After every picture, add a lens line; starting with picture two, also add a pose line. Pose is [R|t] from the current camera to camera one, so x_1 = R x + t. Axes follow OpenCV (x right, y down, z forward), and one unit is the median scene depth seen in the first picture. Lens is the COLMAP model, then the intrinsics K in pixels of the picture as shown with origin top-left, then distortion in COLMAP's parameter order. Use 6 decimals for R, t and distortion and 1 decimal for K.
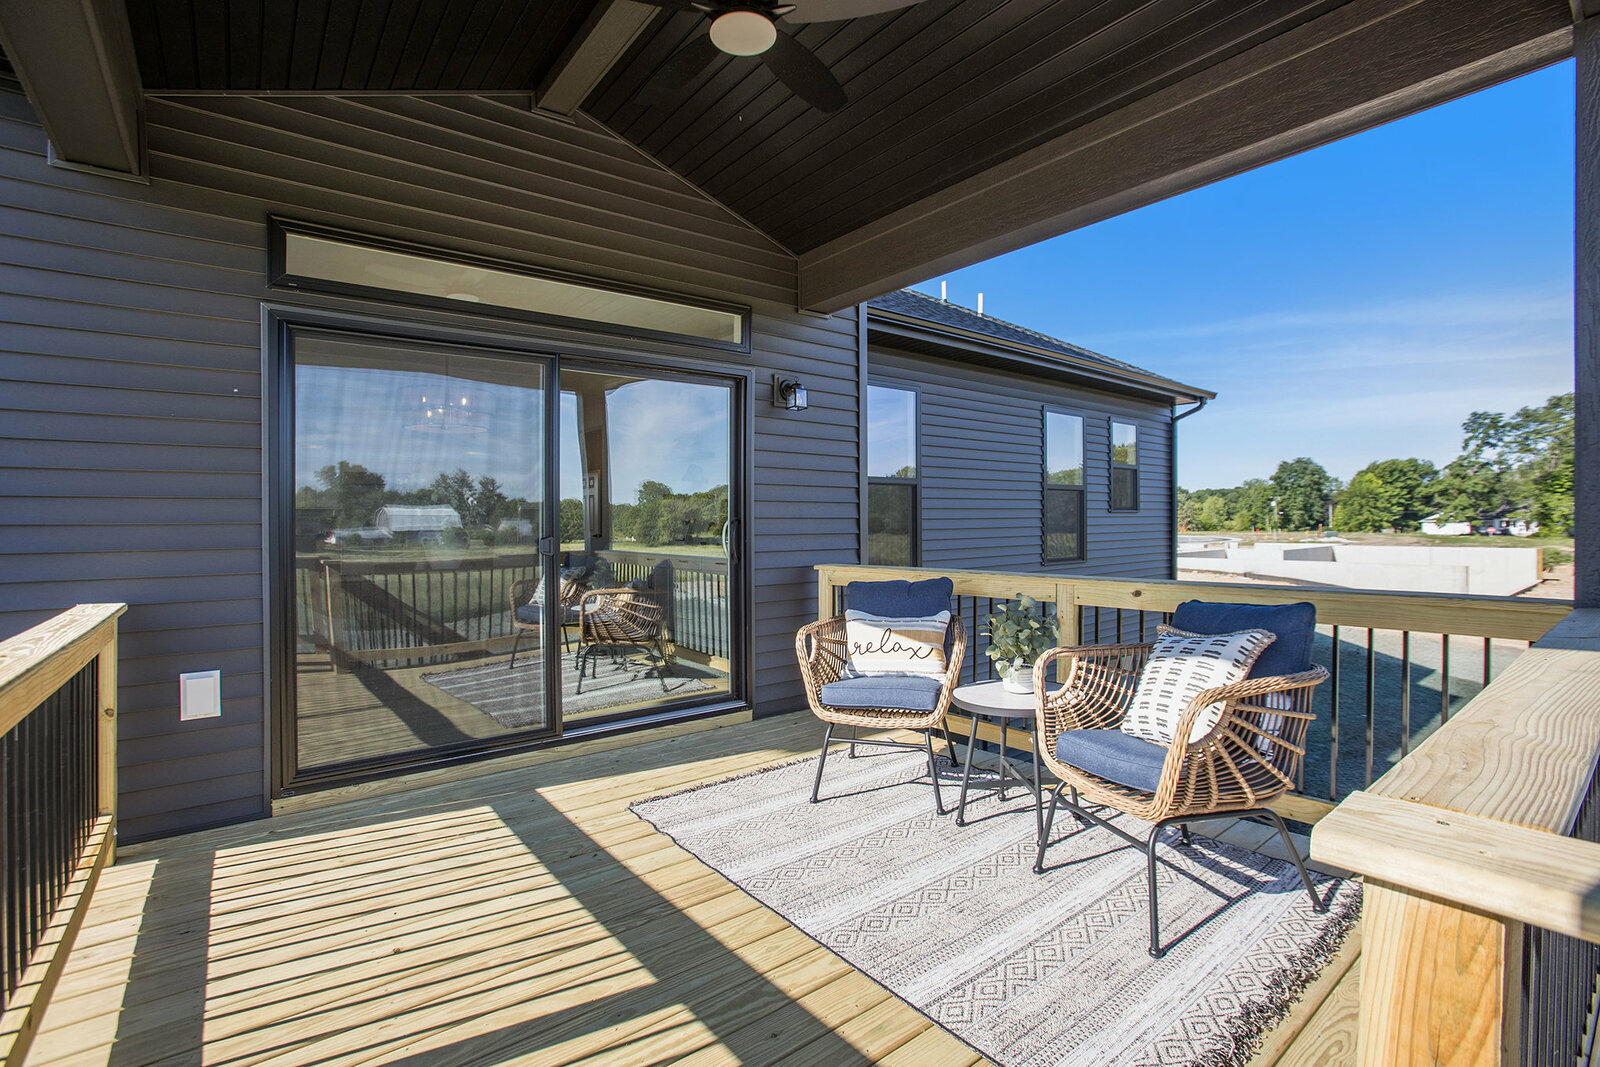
lens RADIAL K [[724.1, 0, 800.0], [0, 724.1, 533.5], [0, 0, 1]] dist [-0.108507, 0.051047]
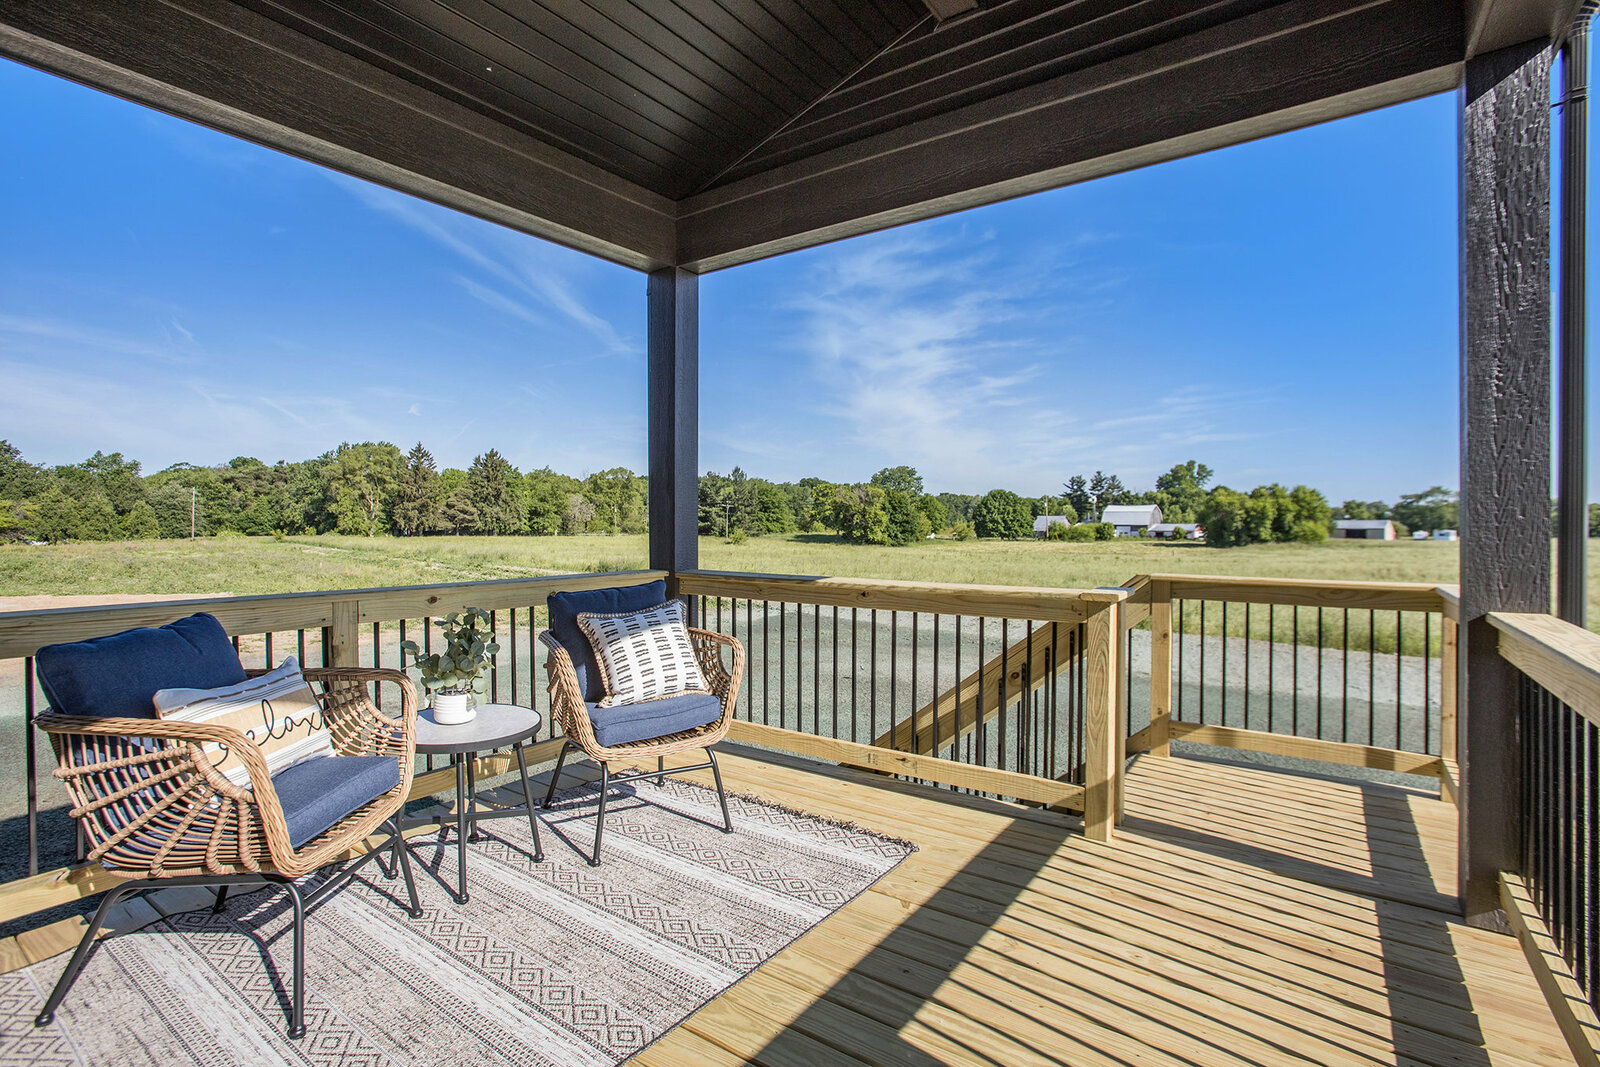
lens RADIAL K [[778.6, 0, 800.0], [0, 778.6, 533.5], [0, 0, 1]] dist [-0.028786, 0.000034]
pose [[-0.278006, -0.010602, 0.960521, -0.800725], [0.004688, 0.999912, 0.012394, -0.011892], [-0.960568, 0.007948, -0.277932, 0.998619]]
